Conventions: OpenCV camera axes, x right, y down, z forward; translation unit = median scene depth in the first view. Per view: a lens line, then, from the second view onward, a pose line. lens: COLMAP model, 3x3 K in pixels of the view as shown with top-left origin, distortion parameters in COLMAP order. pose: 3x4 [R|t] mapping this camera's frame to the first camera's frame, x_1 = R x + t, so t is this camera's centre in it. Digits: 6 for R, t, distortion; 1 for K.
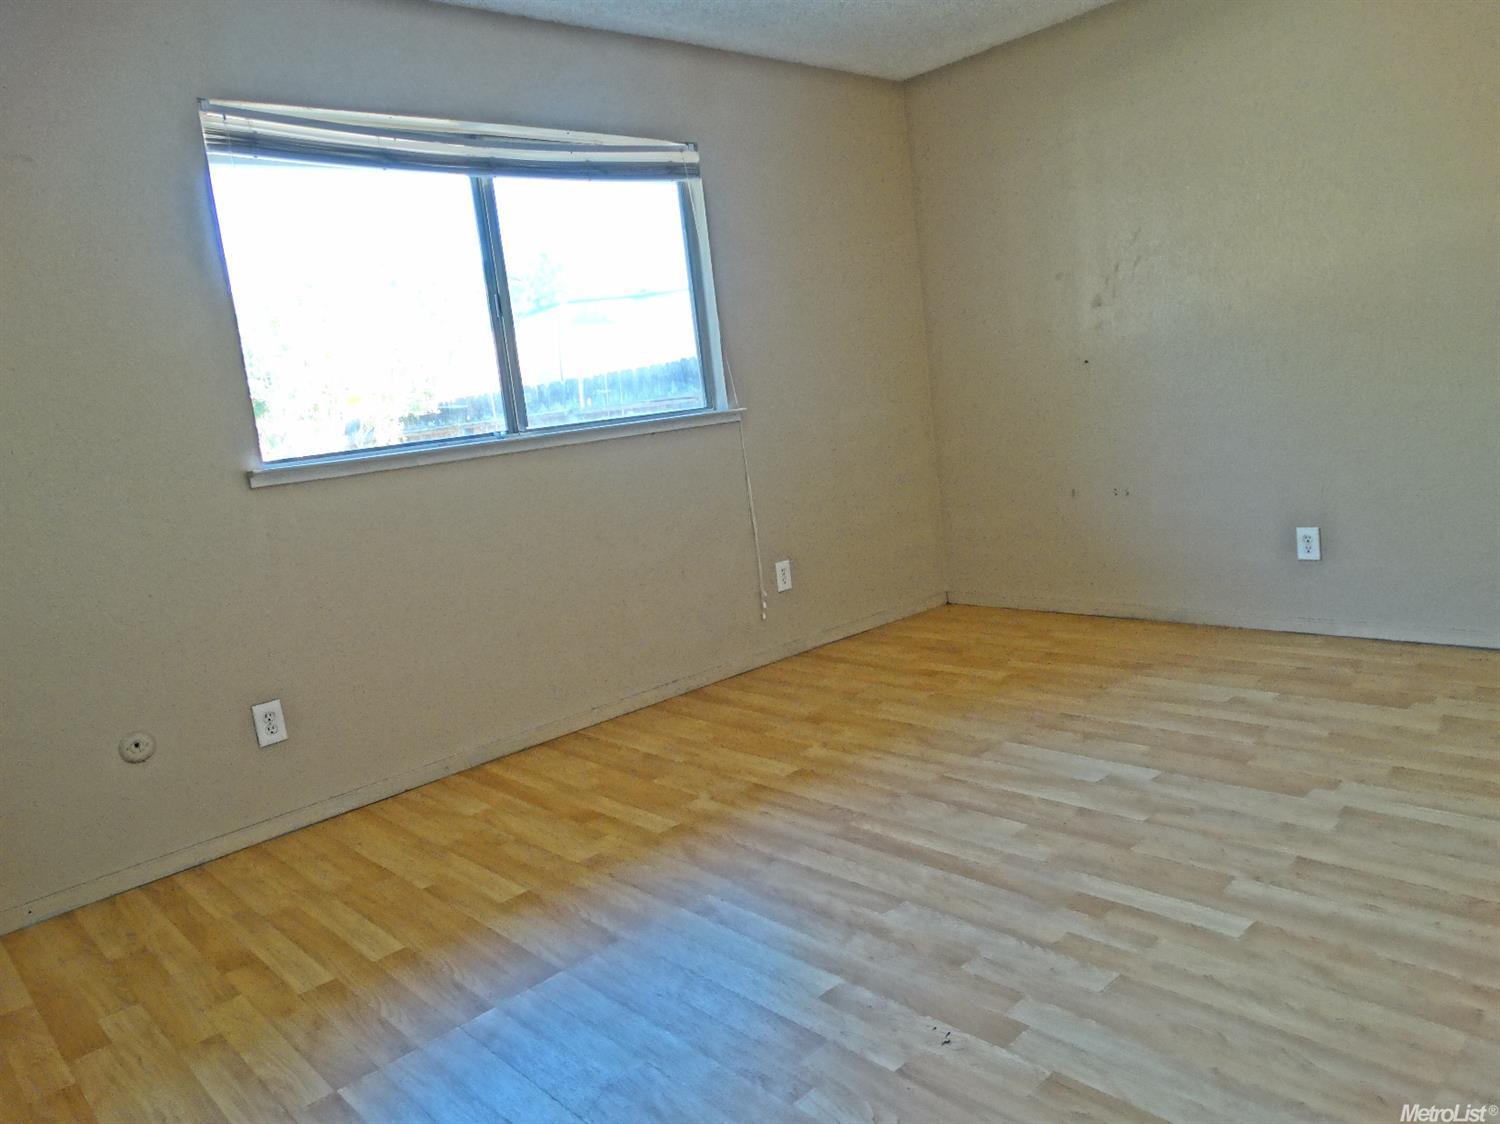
lens RADIAL K [[1077.3, 0, 756.9], [0, 1077.3, 558.4], [0, 0, 1]] dist [0.012171, -0.013666]
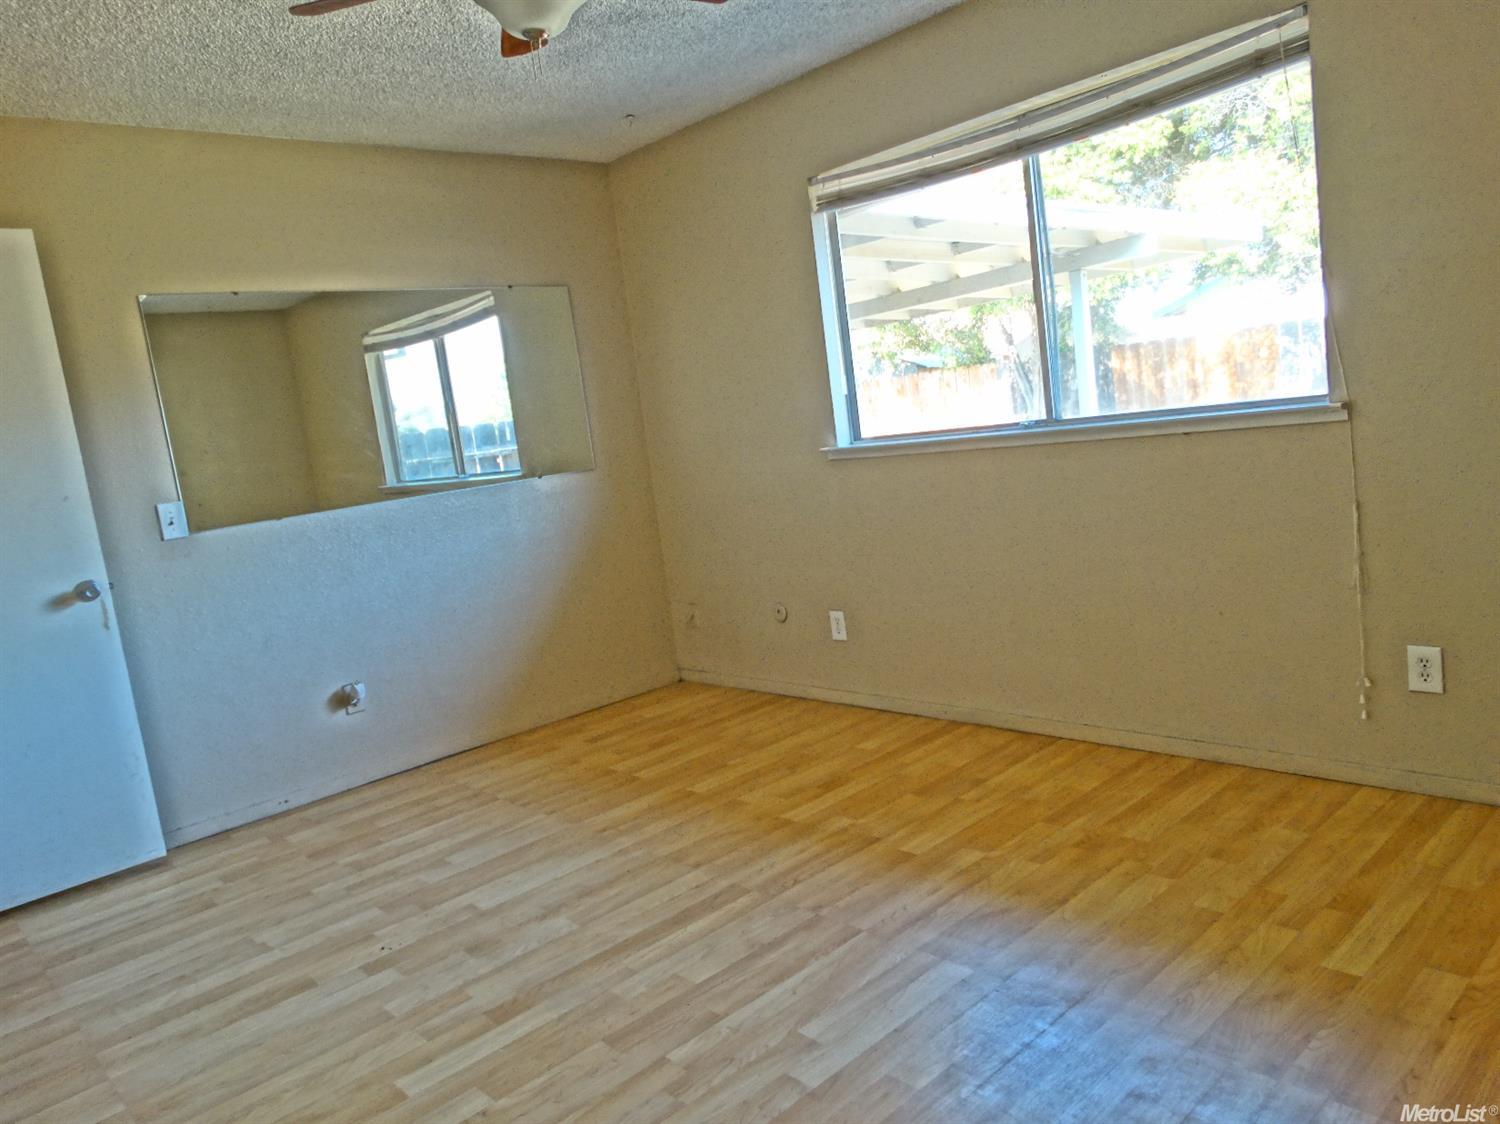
lens RADIAL K [[1077.3, 0, 758.4], [0, 1077.3, 560.3], [0, 0, 1]] dist [0.012171, -0.013666]
pose [[0.006518, 0.249420, -0.968374, 0.933329], [-0.023676, 0.968161, 0.249206, -0.291954], [0.999698, 0.021303, 0.012216, 0.919947]]
